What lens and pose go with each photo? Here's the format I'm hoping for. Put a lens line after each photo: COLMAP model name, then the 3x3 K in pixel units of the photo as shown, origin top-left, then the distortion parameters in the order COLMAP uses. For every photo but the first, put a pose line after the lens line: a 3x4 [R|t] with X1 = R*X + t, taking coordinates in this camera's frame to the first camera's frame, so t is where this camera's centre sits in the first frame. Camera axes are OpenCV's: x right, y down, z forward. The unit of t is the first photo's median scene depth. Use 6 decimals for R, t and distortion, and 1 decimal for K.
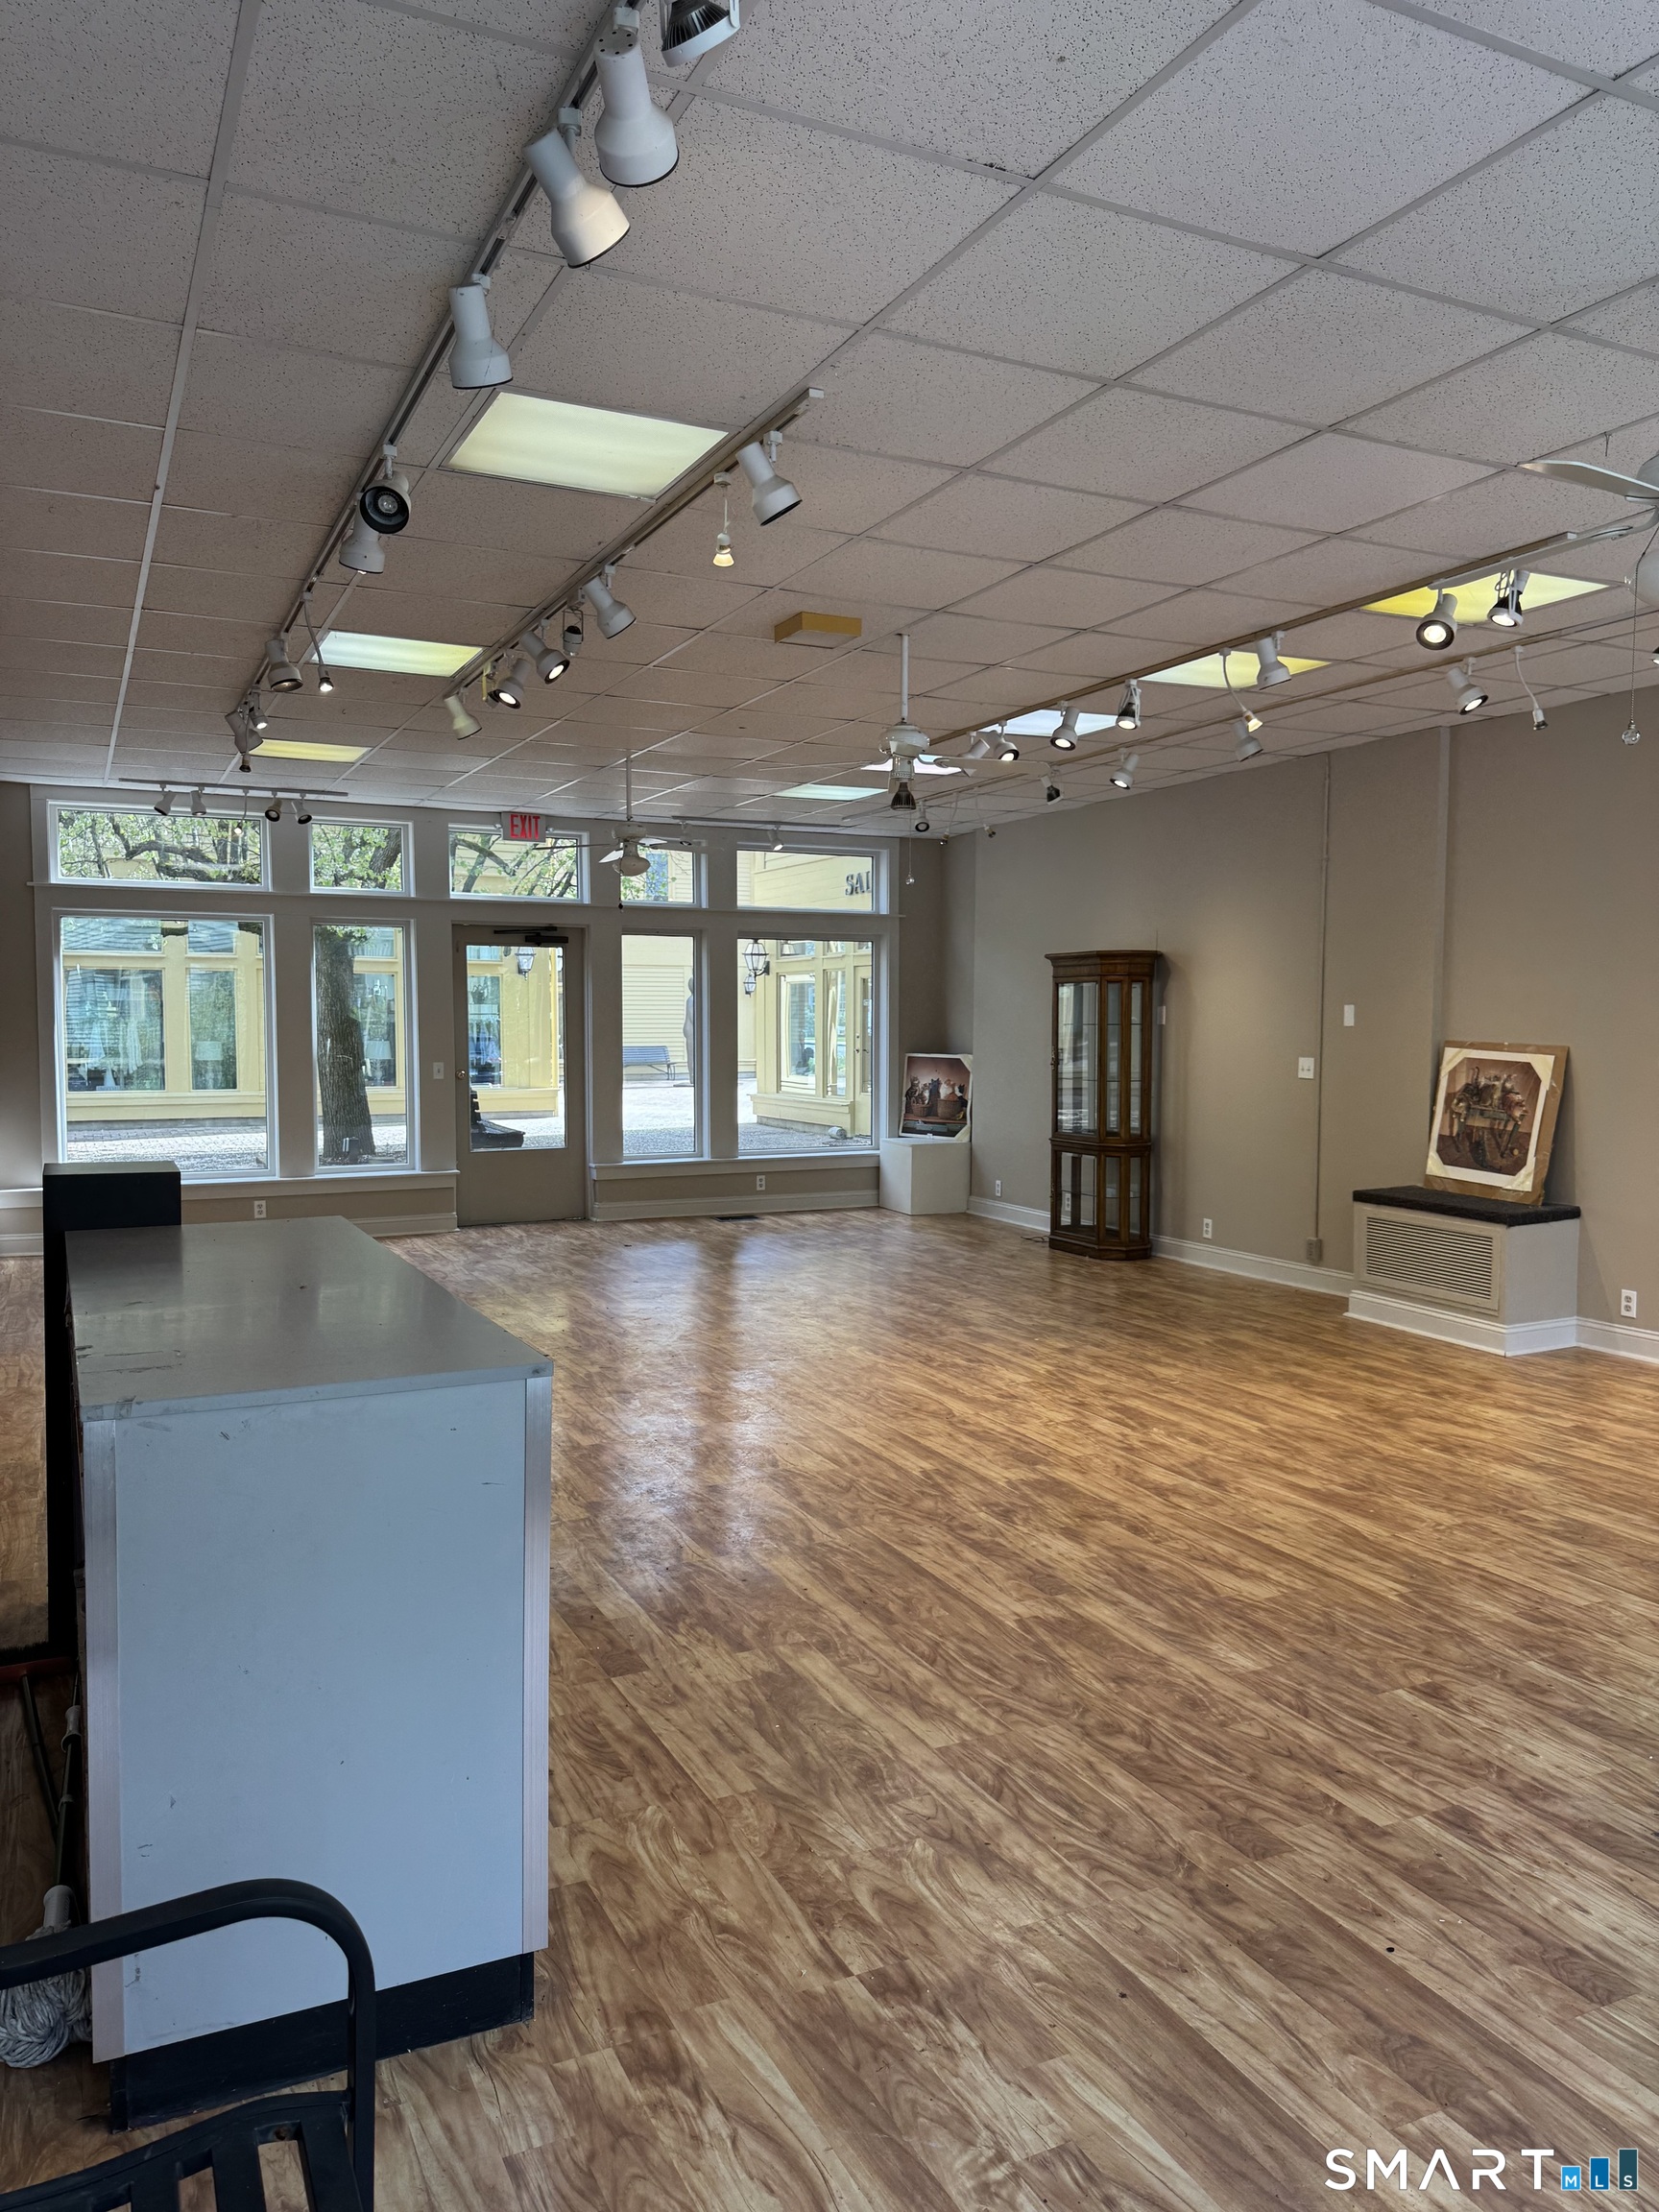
lens RADIAL K [[1553.7, 0, 827.0], [0, 1553.7, 1107.7], [0, 0, 1]] dist [0.081071, -0.122524]
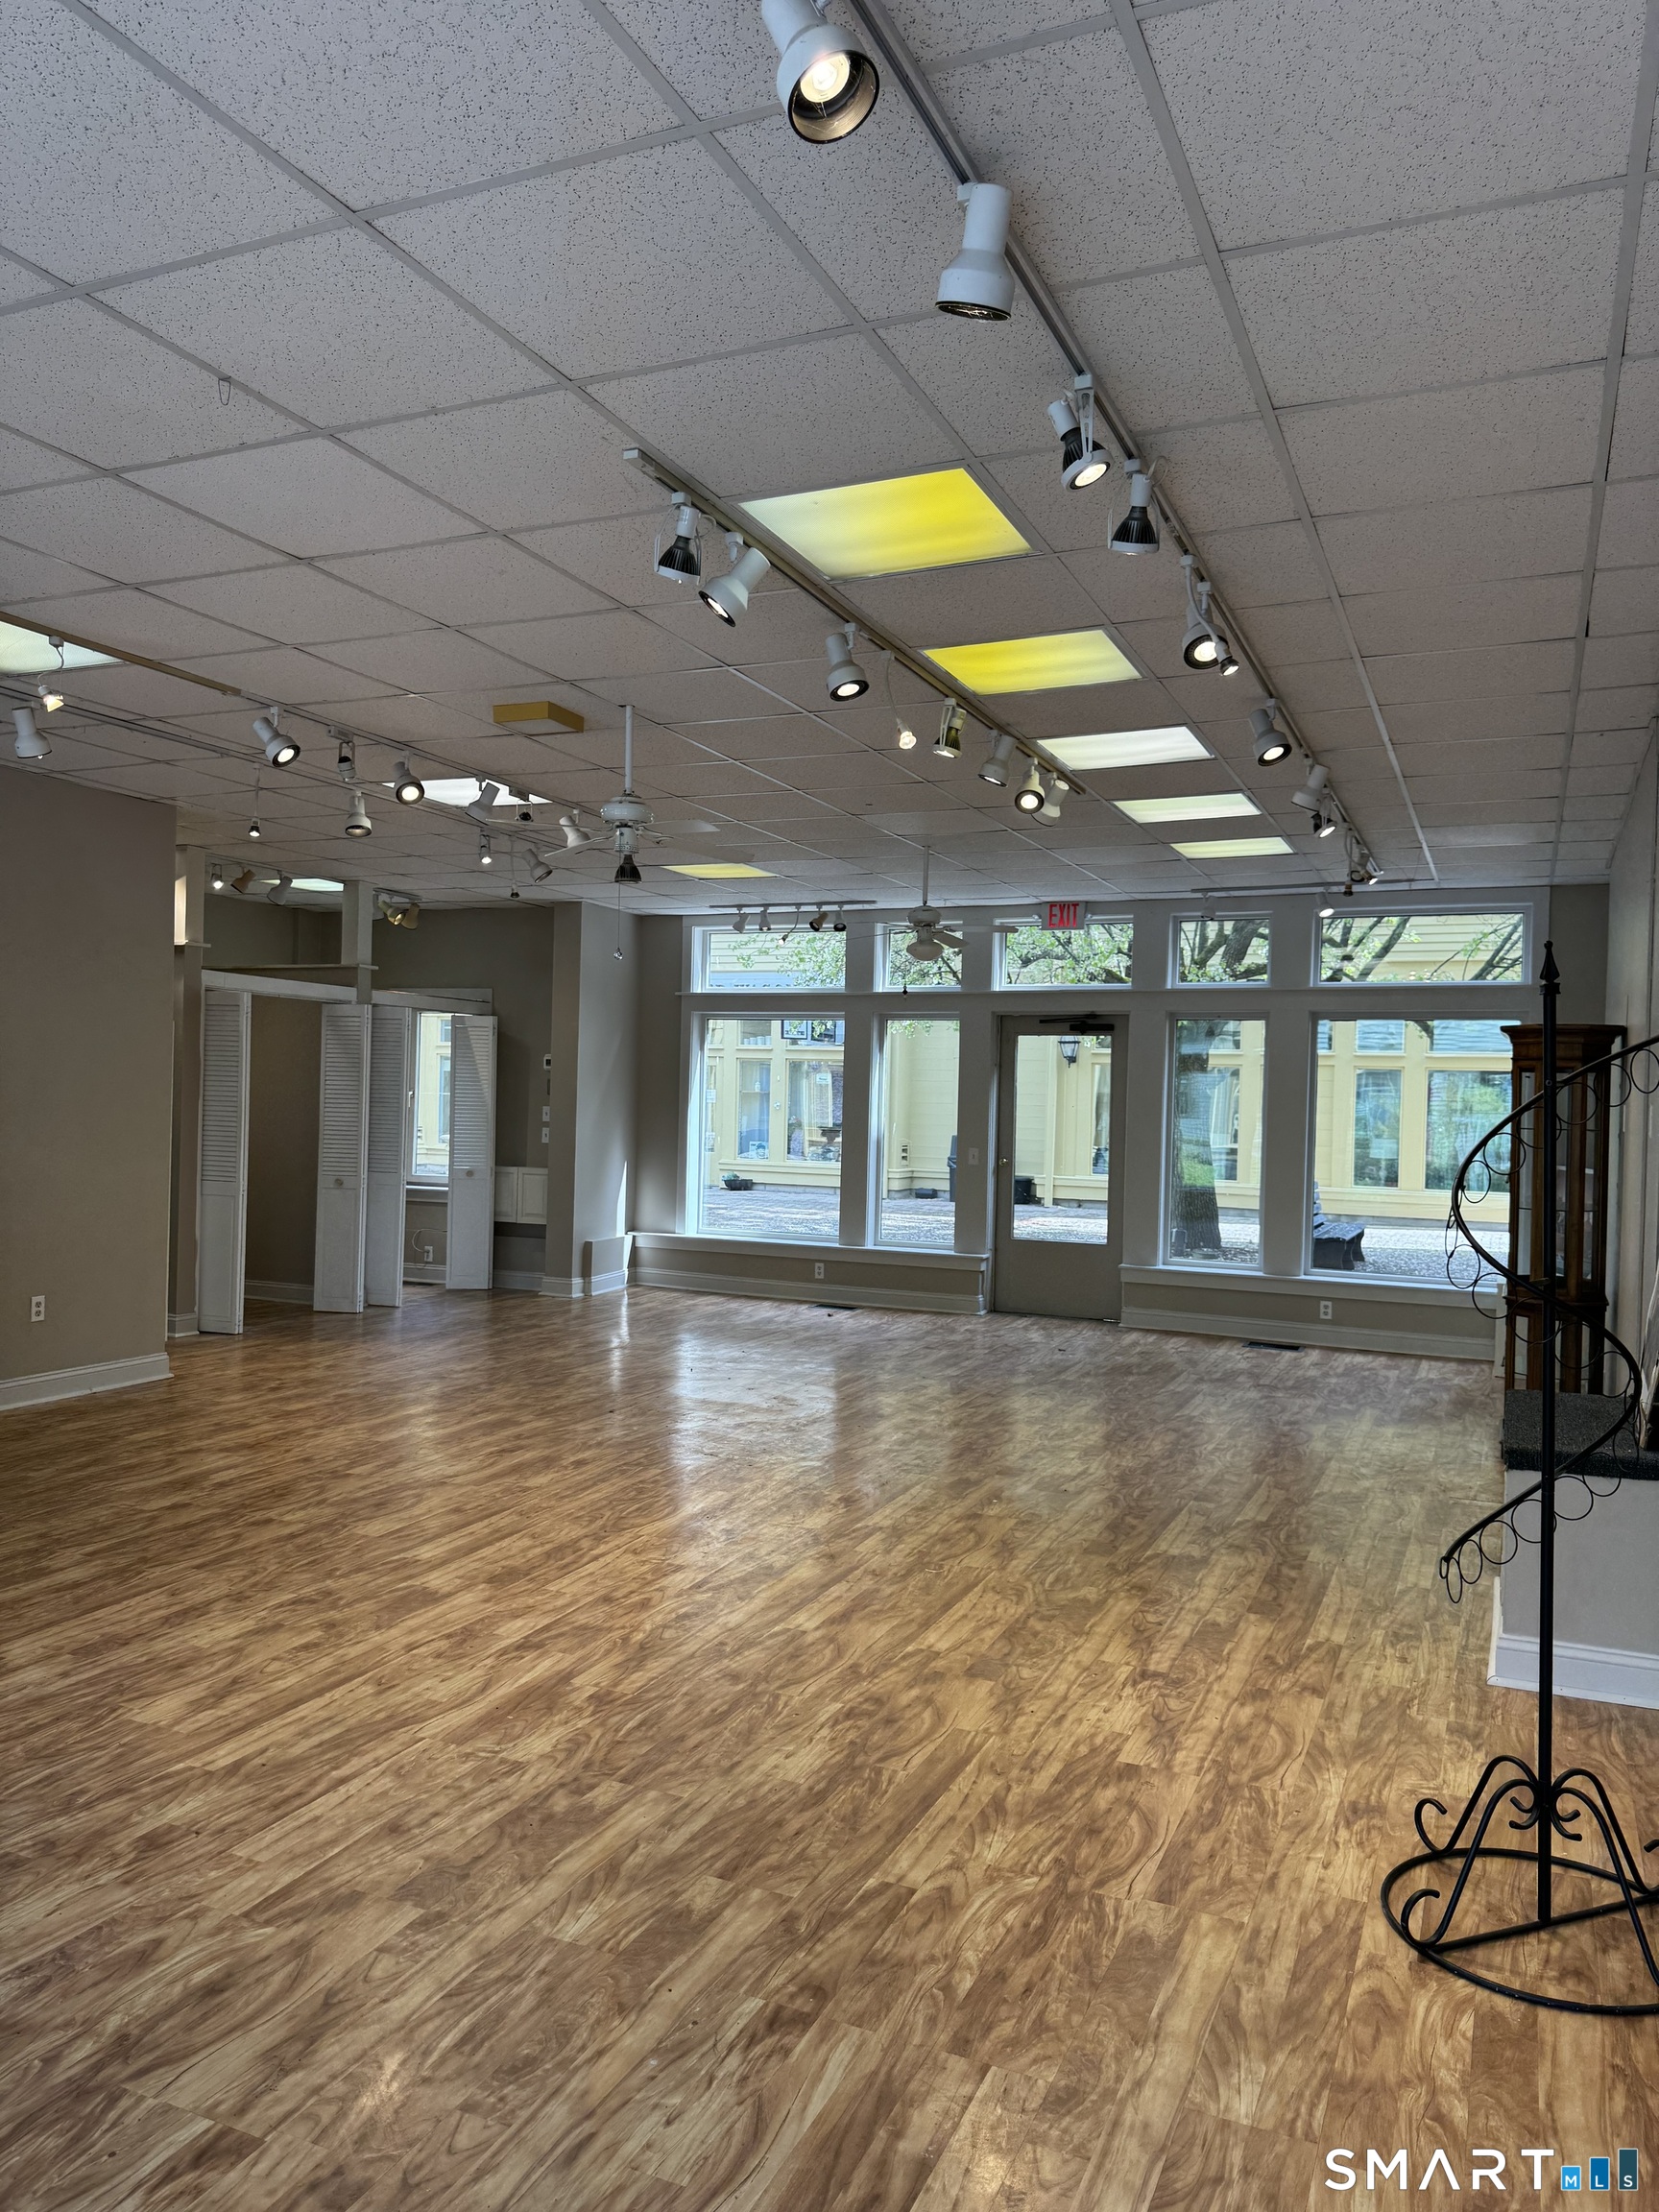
lens RADIAL K [[1553.7, 0, 827.4], [0, 1553.7, 1122.5], [0, 0, 1]] dist [0.081071, -0.122524]
pose [[0.640260, 0.023166, -0.767809, 0.942632], [-0.064483, 0.997638, -0.023670, -0.032604], [0.765447, 0.064665, 0.640242, 0.529012]]
